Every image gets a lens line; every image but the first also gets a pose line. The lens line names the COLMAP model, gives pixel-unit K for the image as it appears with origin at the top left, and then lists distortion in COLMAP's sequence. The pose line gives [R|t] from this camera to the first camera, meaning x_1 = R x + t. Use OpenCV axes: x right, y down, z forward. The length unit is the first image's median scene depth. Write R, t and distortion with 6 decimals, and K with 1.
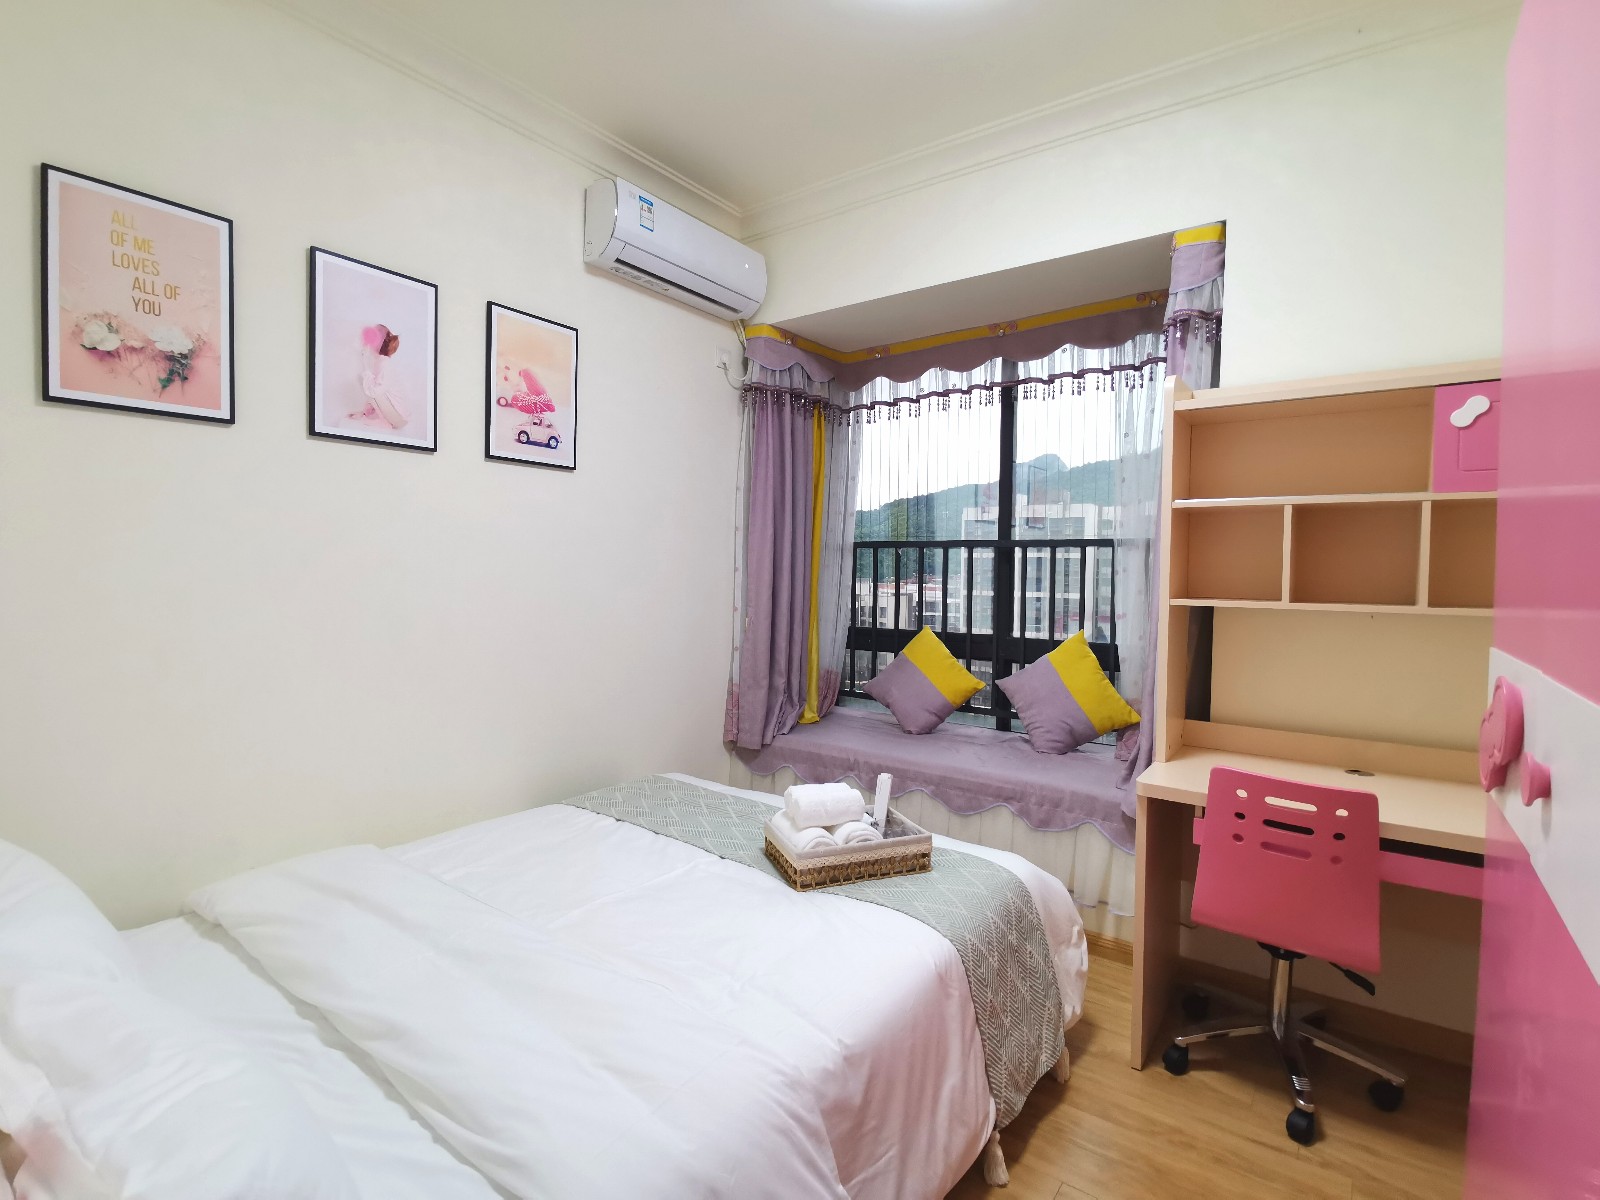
lens RADIAL K [[774.3, 0, 797.6], [0, 774.3, 595.2], [0, 0, 1]] dist [-0.004142, -0.000493]
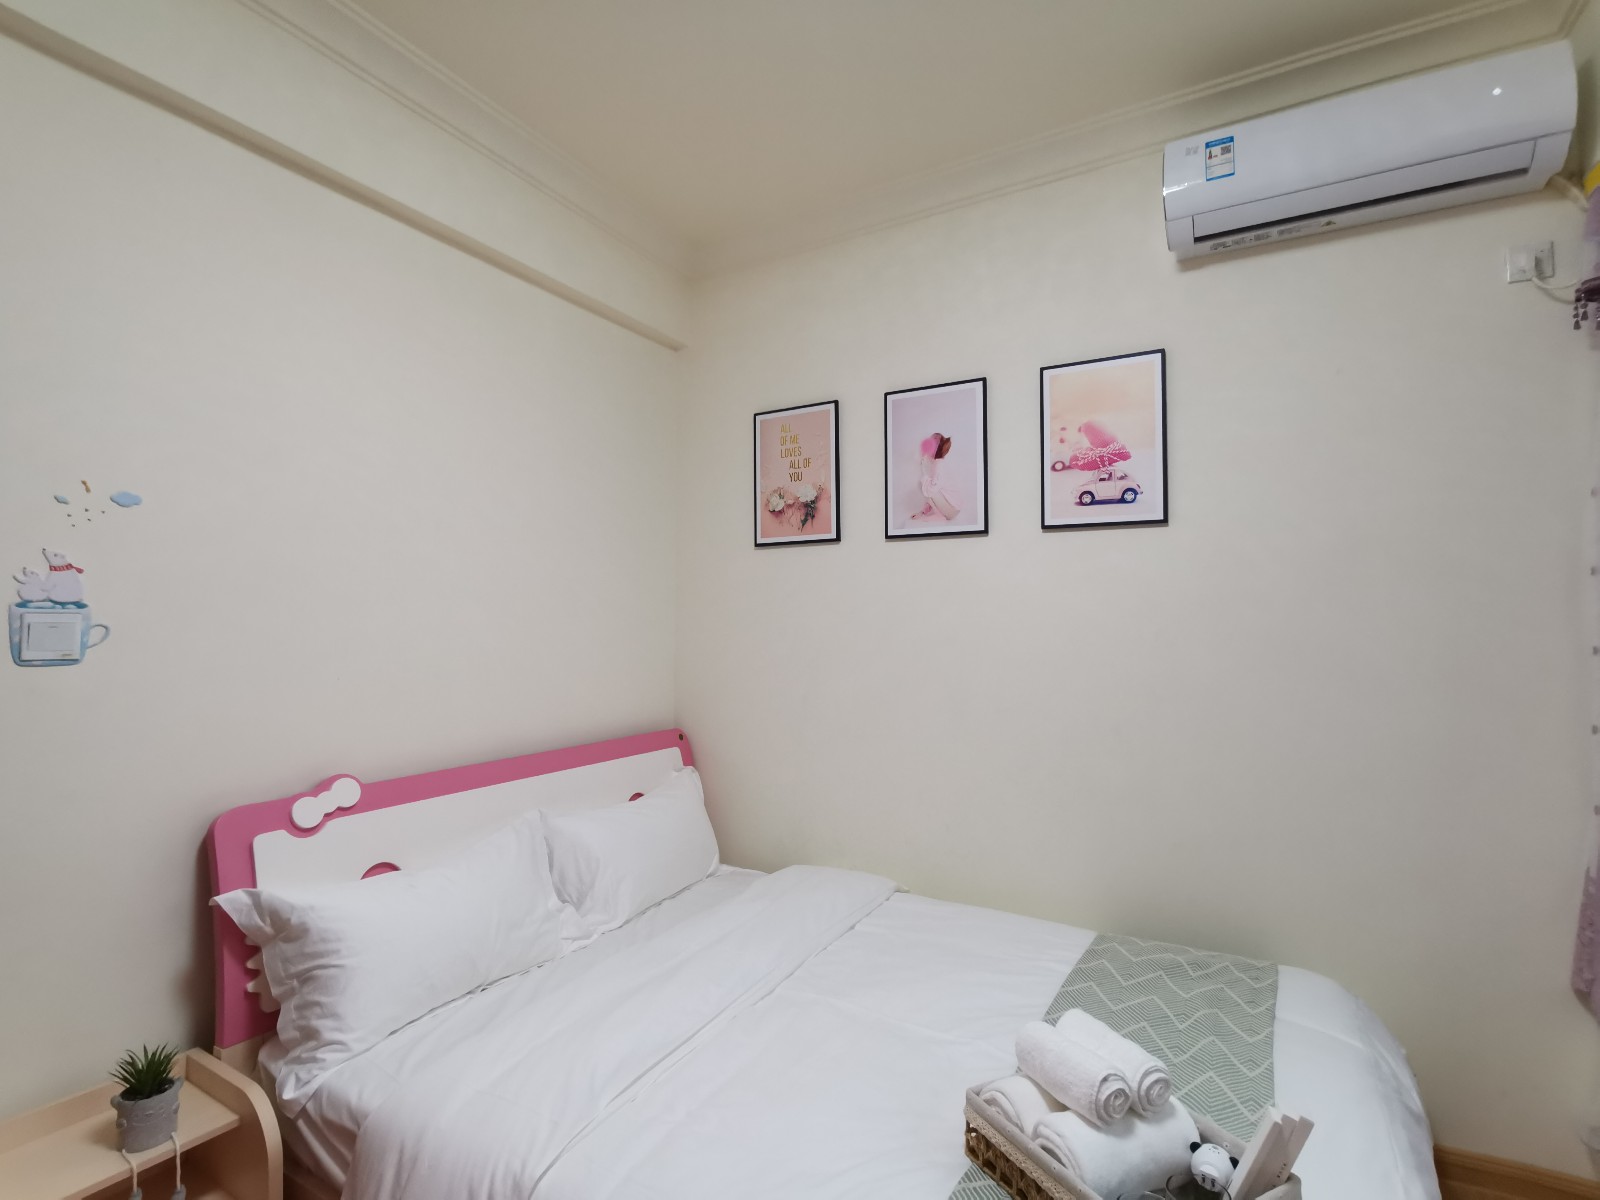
lens RADIAL K [[774.3, 0, 796.4], [0, 774.3, 599.0], [0, 0, 1]] dist [-0.004142, -0.000493]
pose [[0.113990, -0.044472, -0.992486, 0.567036], [-0.033686, 0.998250, -0.048600, -0.038996], [0.992911, 0.038973, 0.112292, 0.664804]]
